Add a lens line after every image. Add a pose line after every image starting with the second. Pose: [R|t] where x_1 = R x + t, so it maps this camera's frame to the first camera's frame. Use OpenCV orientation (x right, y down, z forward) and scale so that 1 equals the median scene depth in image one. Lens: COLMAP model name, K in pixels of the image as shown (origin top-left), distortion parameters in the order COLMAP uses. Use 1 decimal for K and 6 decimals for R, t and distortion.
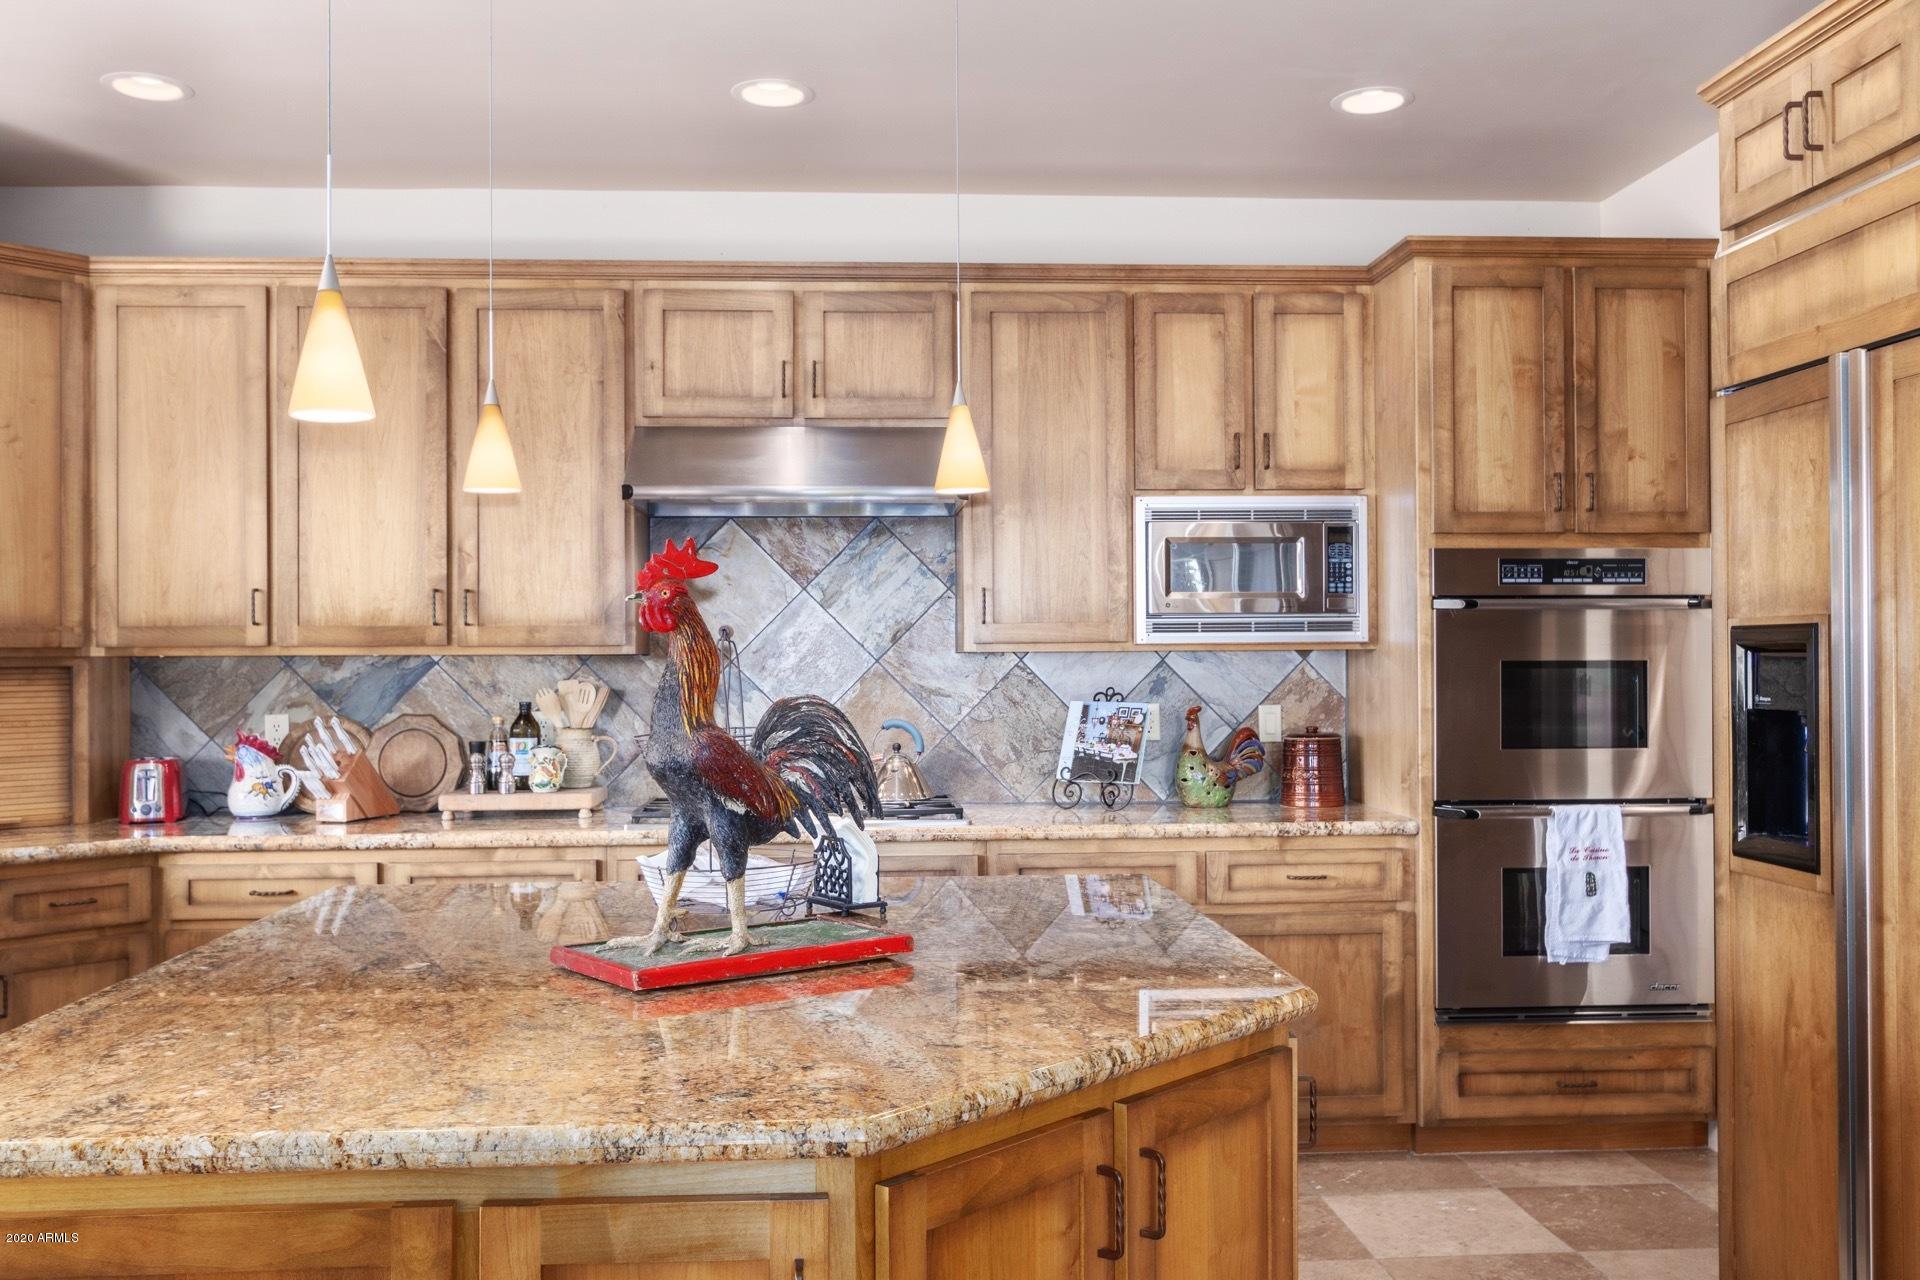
lens RADIAL K [[1663.4, 0, 950.7], [0, 1663.4, 644.1], [0, 0, 1]] dist [0.002448, -0.009103]
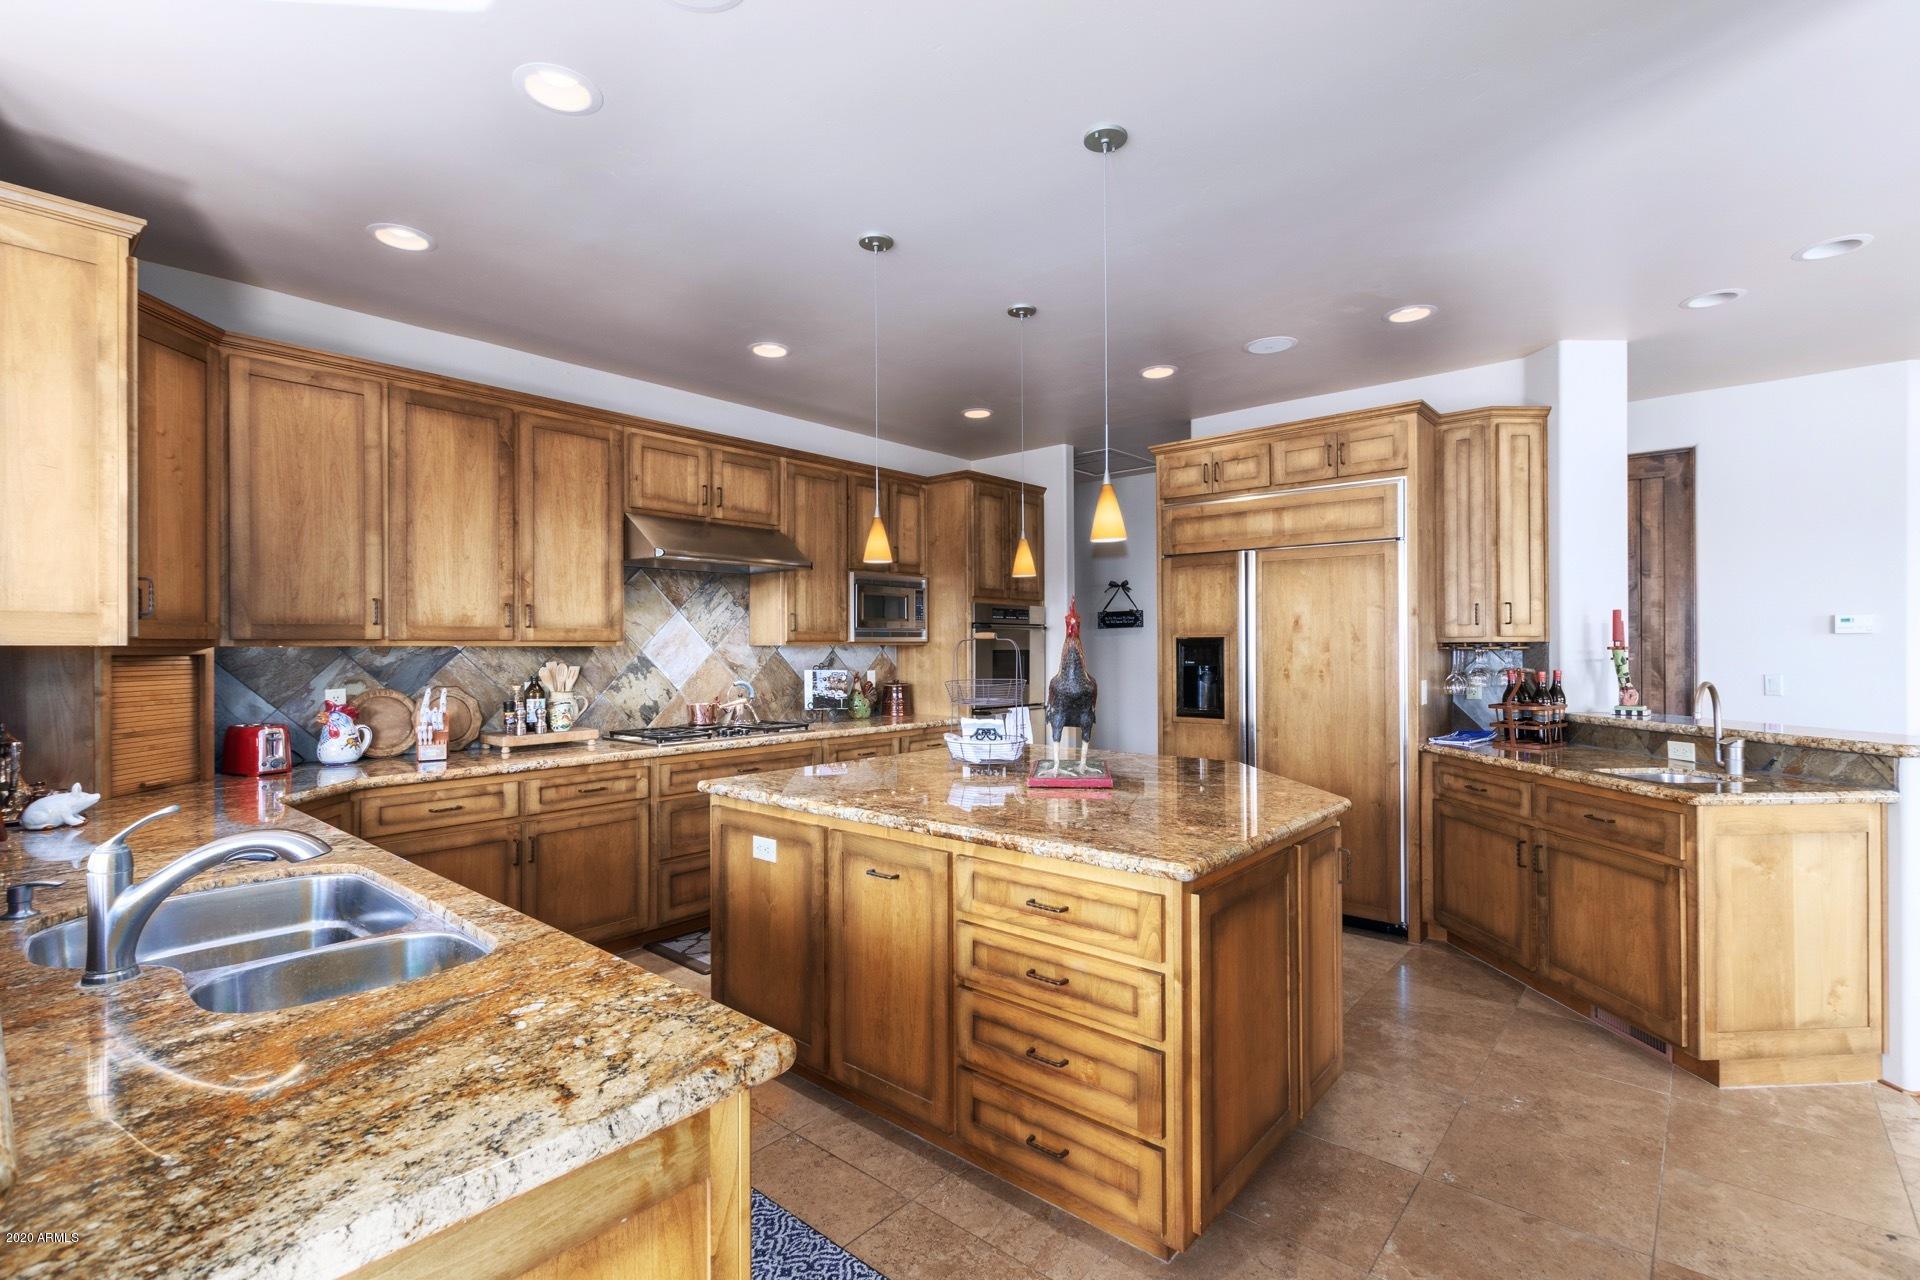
lens RADIAL K [[871.8, 0, 956.7], [0, 871.8, 643.9], [0, 0, 1]] dist [0.007288, -0.003817]
pose [[0.702528, 0.004785, 0.711640, -0.587664], [-0.005336, 0.999985, -0.001456, 0.003304], [-0.711636, -0.002774, 0.702543, 0.132777]]
